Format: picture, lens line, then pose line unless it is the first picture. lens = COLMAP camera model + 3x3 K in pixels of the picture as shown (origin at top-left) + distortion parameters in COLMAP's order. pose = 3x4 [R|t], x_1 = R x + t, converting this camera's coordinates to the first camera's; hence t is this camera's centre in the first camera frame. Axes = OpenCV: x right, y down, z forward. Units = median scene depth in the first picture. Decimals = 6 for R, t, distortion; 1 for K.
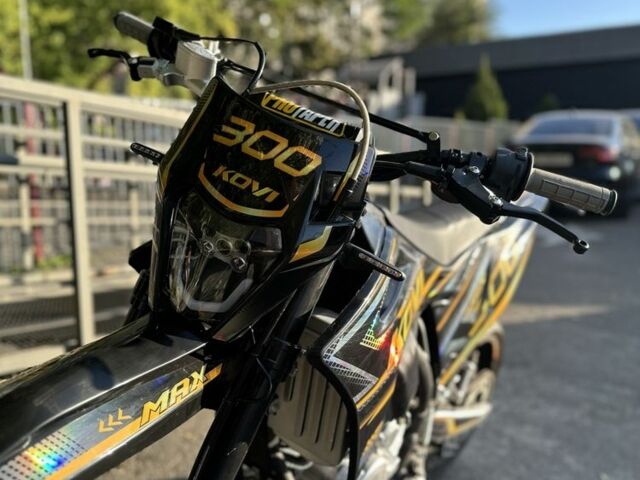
lens RADIAL K [[603.6, 0, 320.0], [0, 603.6, 240.0], [0, 0, 1]] dist [0.138246, -0.253184]
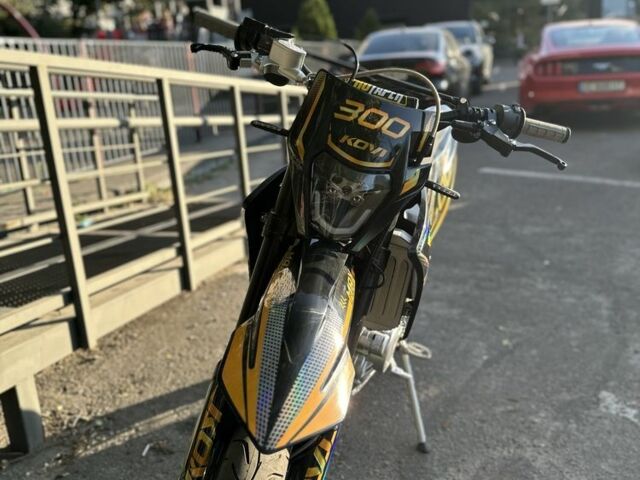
lens RADIAL K [[603.6, 0, 320.0], [0, 603.6, 240.0], [0, 0, 1]] dist [0.138246, -0.253184]
pose [[0.959271, -0.128283, 0.251679, -0.596329], [0.094538, 0.985354, 0.141913, -0.081932], [-0.266198, -0.112340, 0.957350, -0.403283]]
